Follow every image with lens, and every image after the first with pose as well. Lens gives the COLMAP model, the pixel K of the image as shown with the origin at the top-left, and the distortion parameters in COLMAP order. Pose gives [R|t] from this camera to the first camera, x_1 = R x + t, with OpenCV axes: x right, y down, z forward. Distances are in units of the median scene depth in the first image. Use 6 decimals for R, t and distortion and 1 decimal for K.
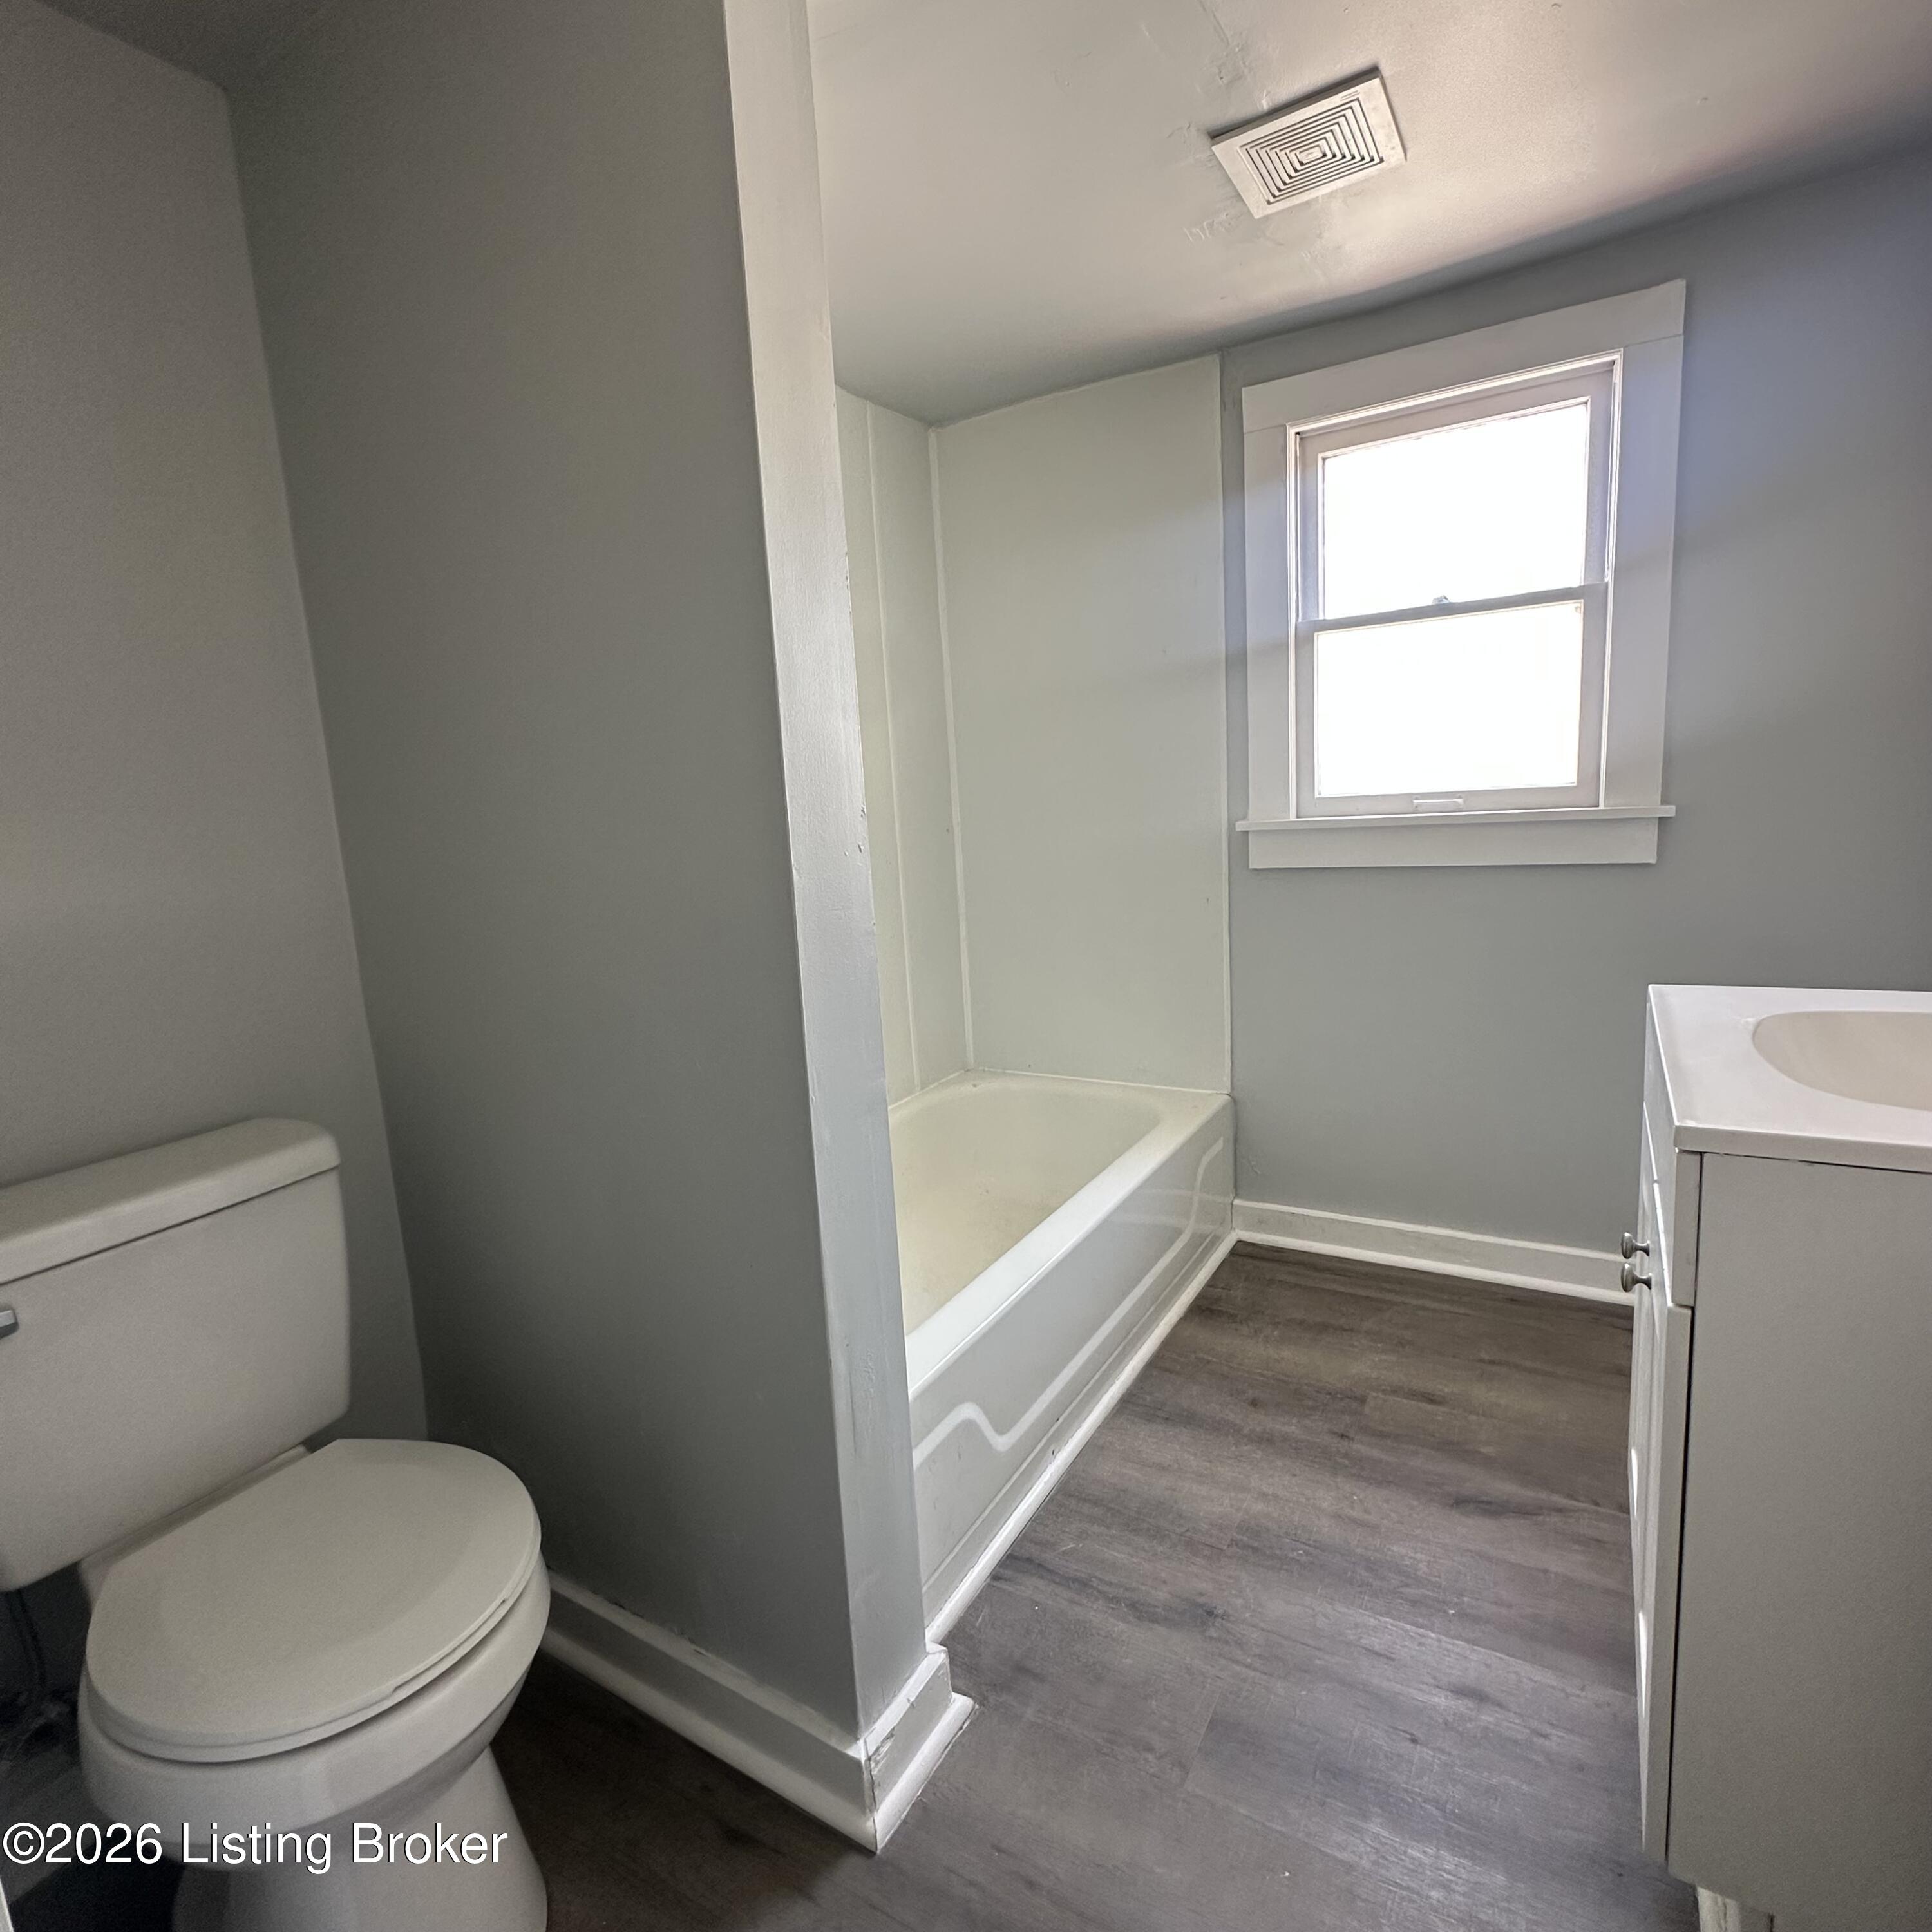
lens RADIAL K [[1030.8, 0, 966.0], [0, 1030.8, 966.0], [0, 0, 1]] dist [-0.005651, 0.001634]
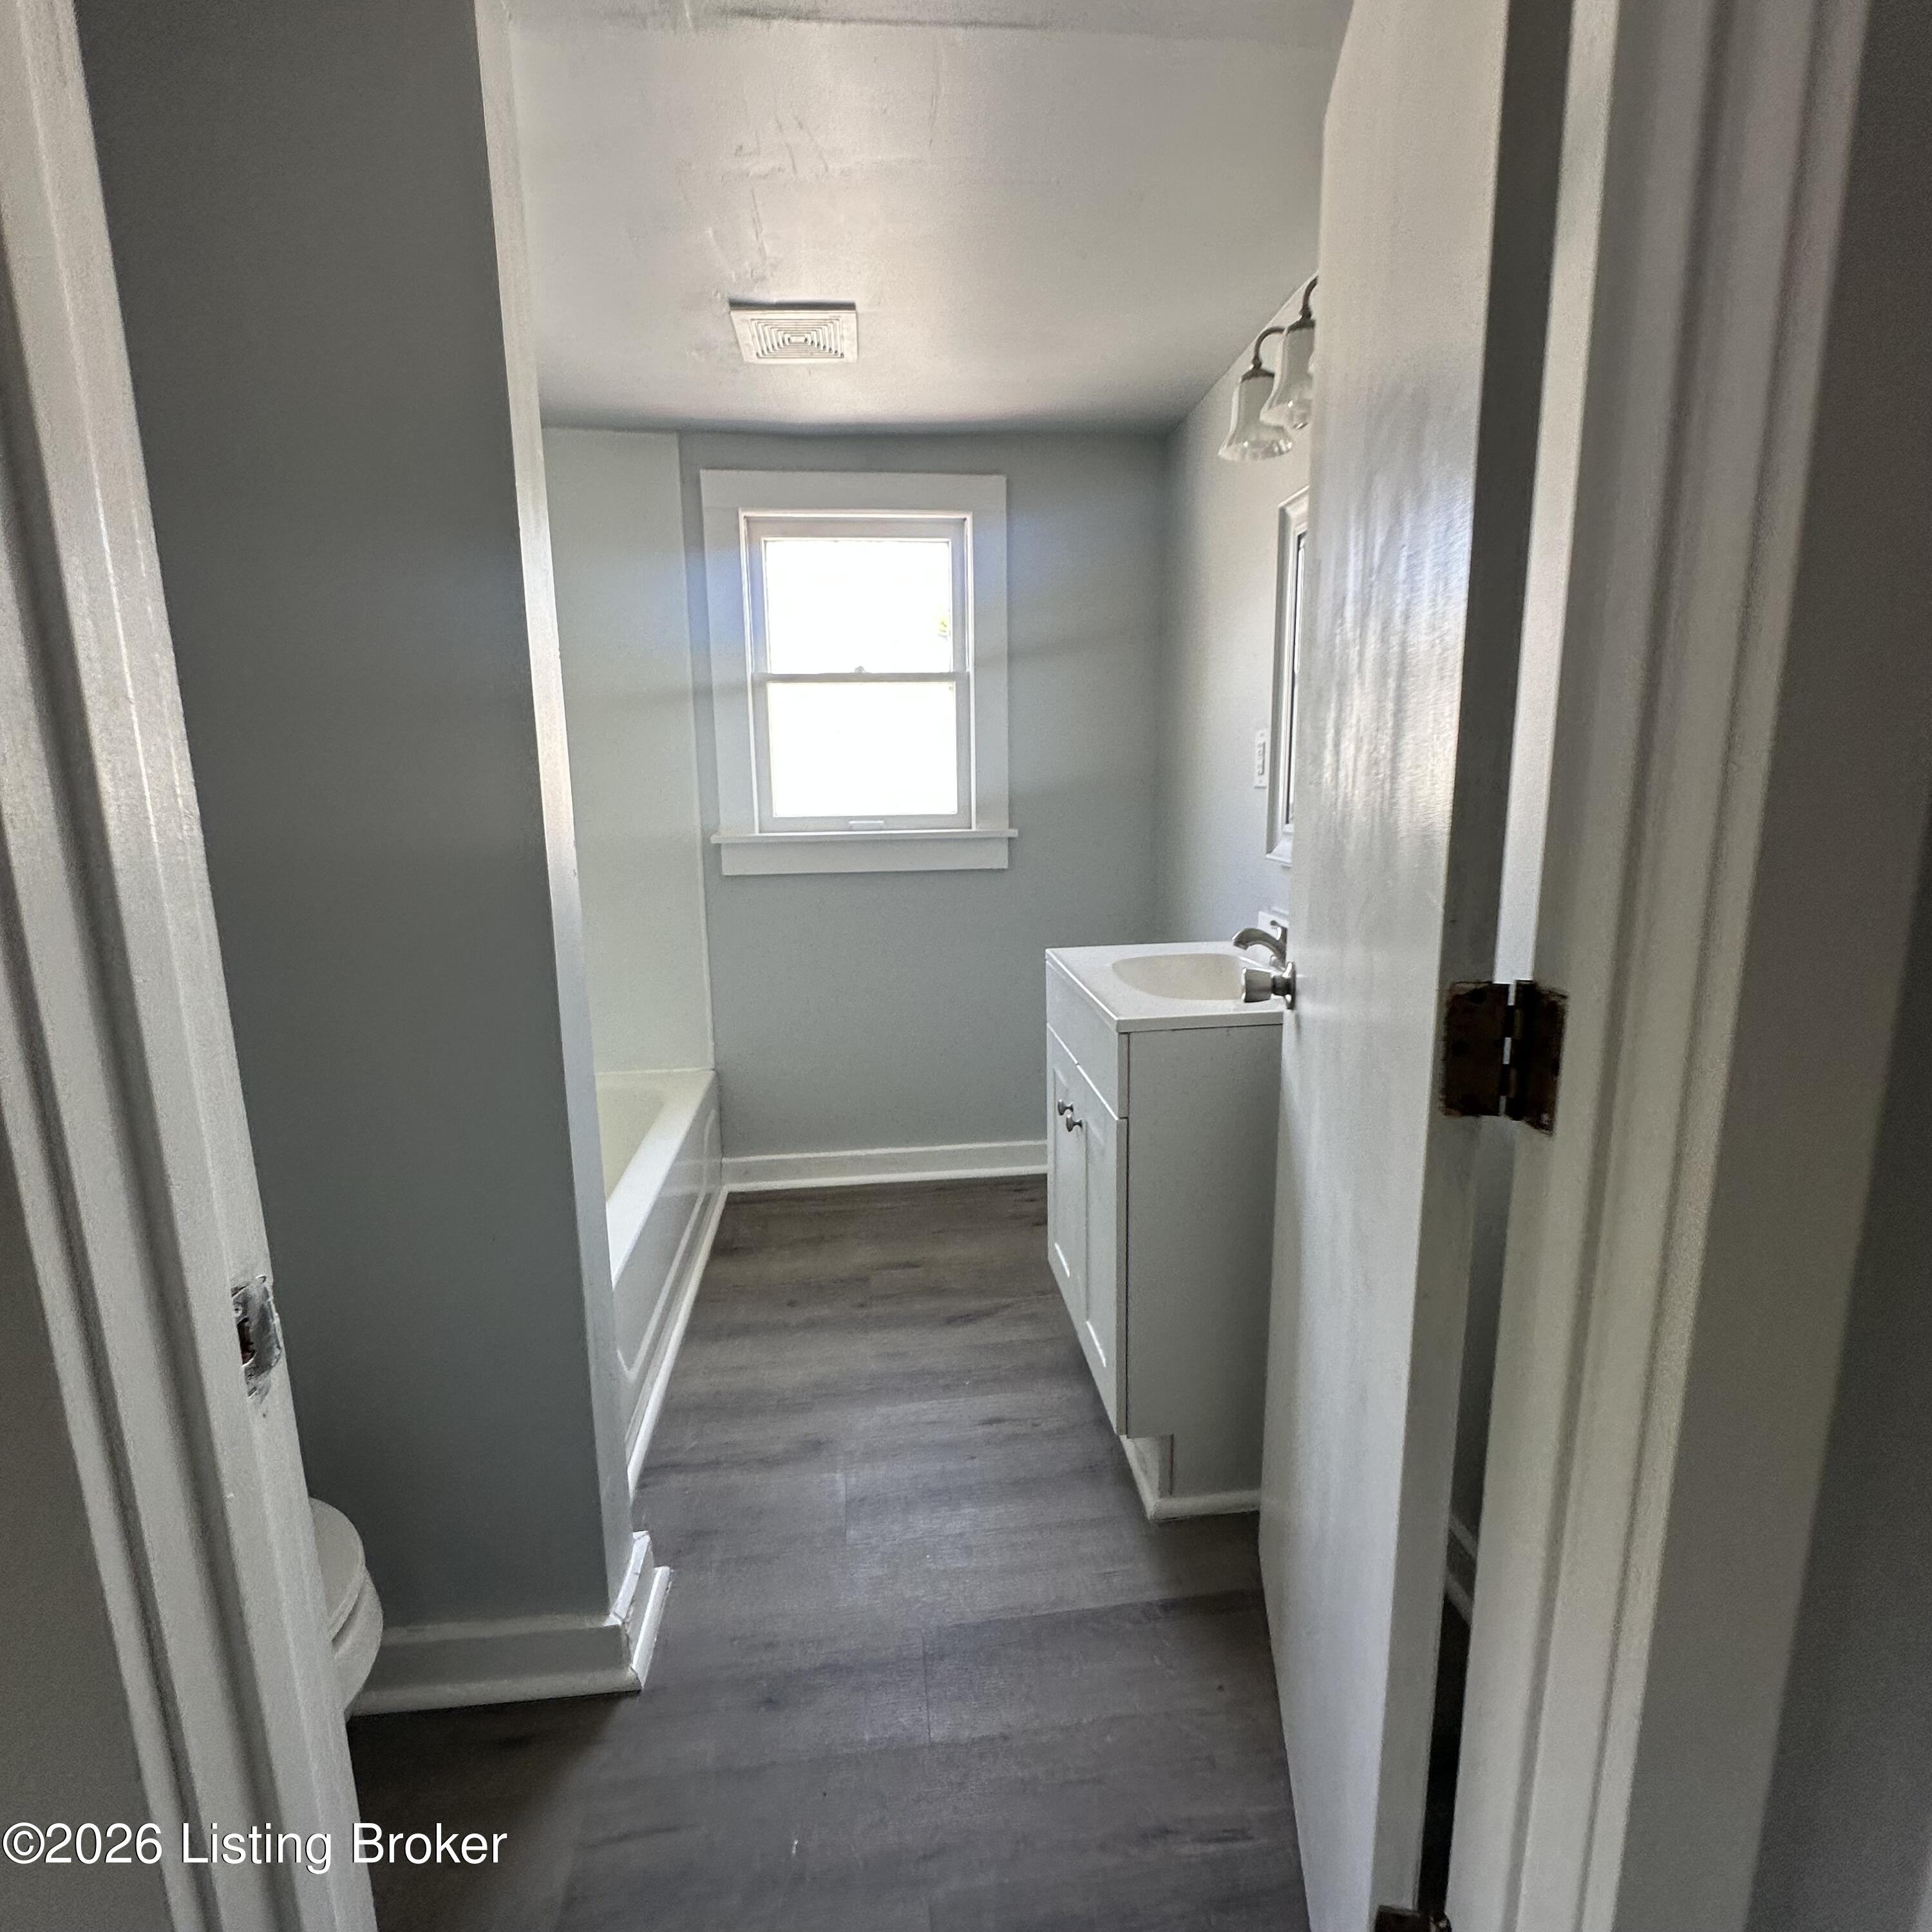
lens RADIAL K [[1030.8, 0, 966.0], [0, 1030.8, 966.0], [0, 0, 1]] dist [-0.005651, 0.001634]
pose [[0.799265, -0.068389, 0.597075, -0.268964], [0.066501, 0.997467, 0.025229, -0.002744], [-0.597288, 0.019541, 0.801789, -0.139231]]
